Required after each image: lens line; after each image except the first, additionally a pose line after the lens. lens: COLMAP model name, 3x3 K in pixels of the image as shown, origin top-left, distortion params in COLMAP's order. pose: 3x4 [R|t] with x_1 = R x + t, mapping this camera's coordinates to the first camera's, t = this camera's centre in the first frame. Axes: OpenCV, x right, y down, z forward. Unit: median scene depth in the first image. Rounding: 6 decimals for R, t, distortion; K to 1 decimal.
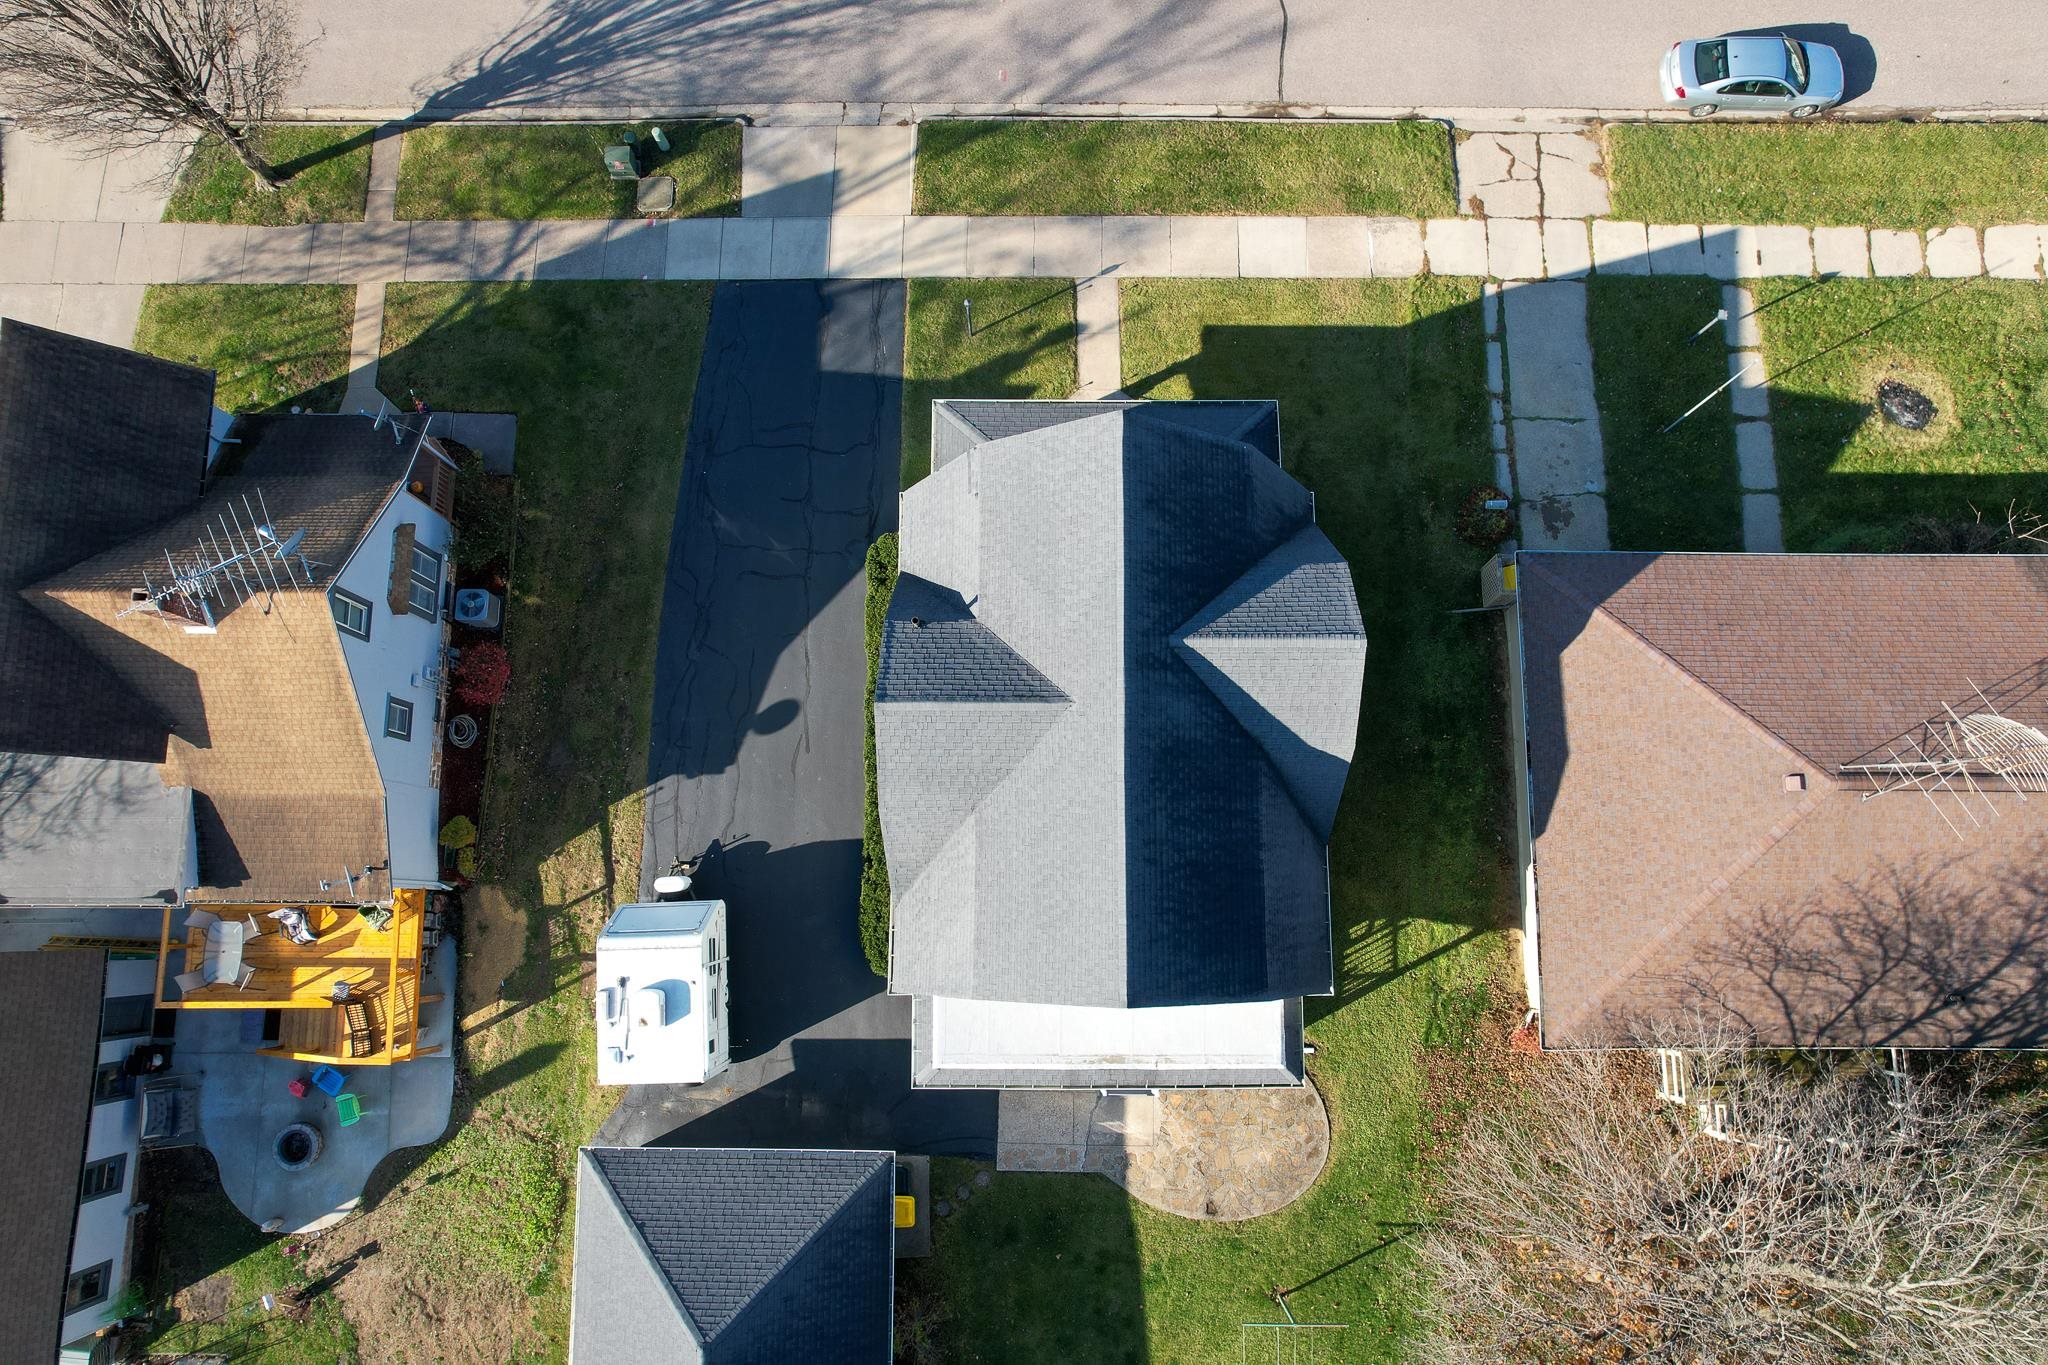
lens RADIAL K [[1324.5, 0, 1034.9], [0, 1324.5, 686.9], [0, 0, 1]] dist [-0.083080, 0.077197]
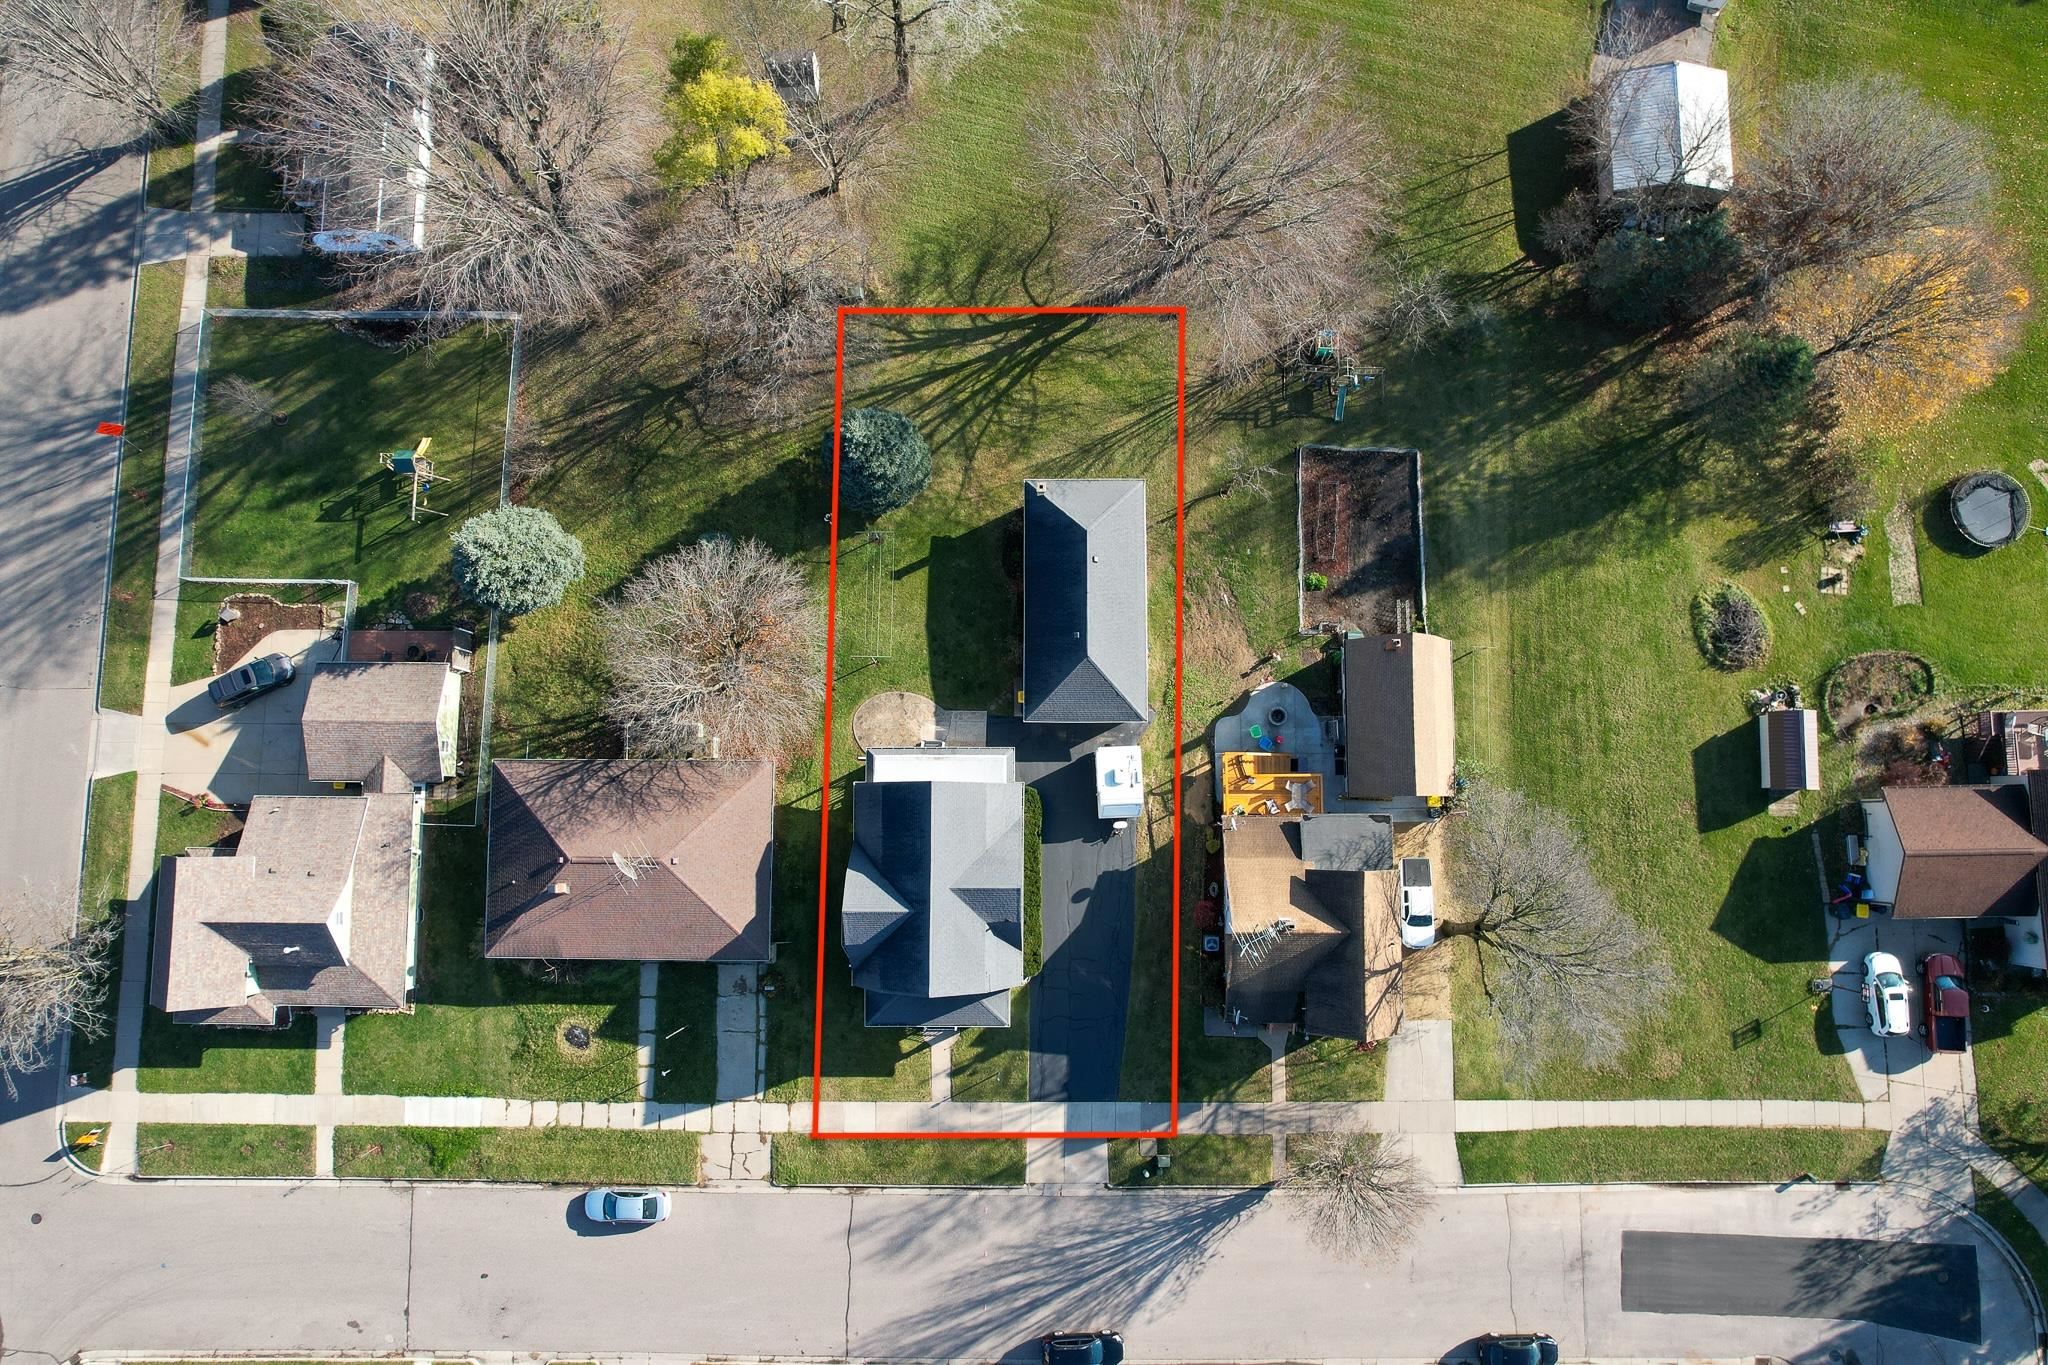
lens RADIAL K [[1324.5, 0, 1033.0], [0, 1324.5, 675.2], [0, 0, 1]] dist [-0.083080, 0.077197]
pose [[-0.999953, 0.001479, 0.009559, -0.137059], [0.001198, -0.961690, 0.274136, -0.248616], [0.009598, 0.274135, 0.961643, -1.397787]]
